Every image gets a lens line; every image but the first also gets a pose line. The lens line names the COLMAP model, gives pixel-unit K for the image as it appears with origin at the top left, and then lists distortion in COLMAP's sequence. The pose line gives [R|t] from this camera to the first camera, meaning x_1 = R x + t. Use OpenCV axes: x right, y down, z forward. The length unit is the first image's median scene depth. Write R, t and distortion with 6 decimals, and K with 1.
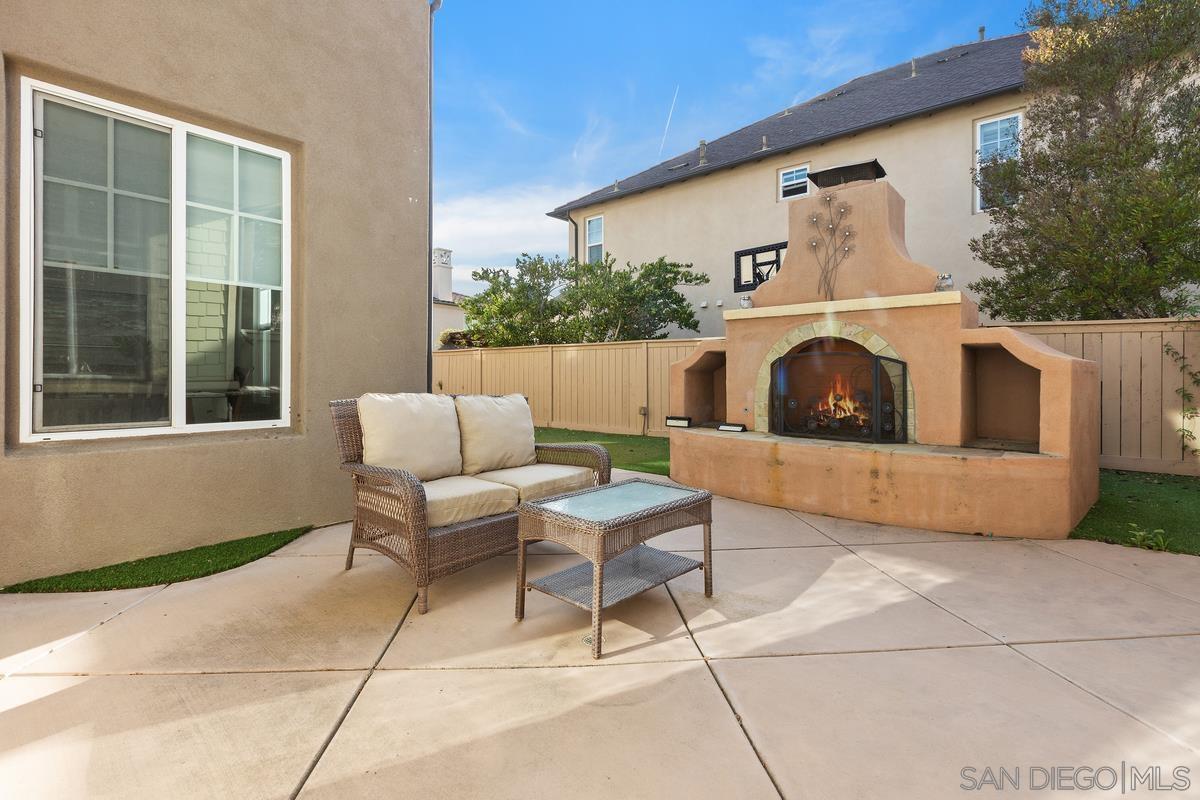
lens RADIAL K [[538.4, 0, 594.5], [0, 538.4, 378.3], [0, 0, 1]] dist [0.003962, 0.001436]
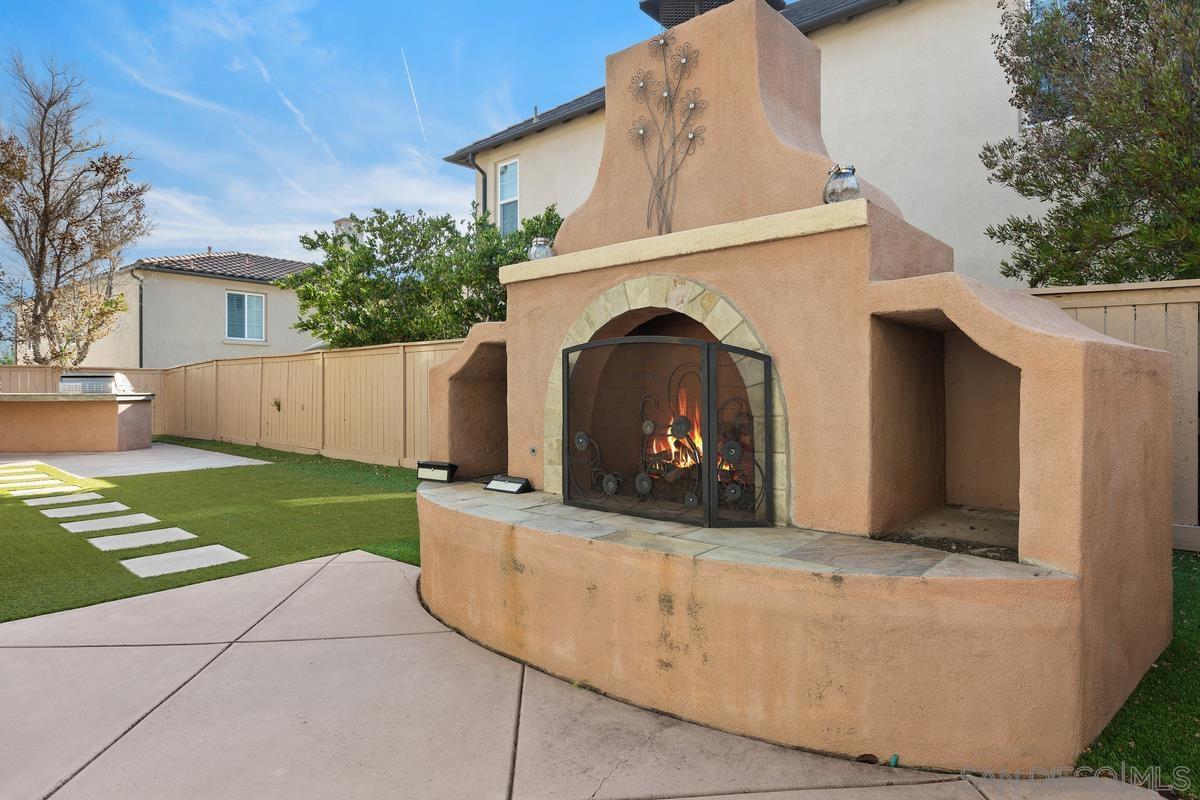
lens RADIAL K [[687.2, 0, 600.6], [0, 687.2, 395.4], [0, 0, 1]] dist [-0.002266, -0.003283]
pose [[0.999960, -0.008258, -0.003371, 0.388883], [0.008273, 0.999955, 0.004676, 0.000895], [0.003333, -0.004703, 0.999983, 0.356811]]
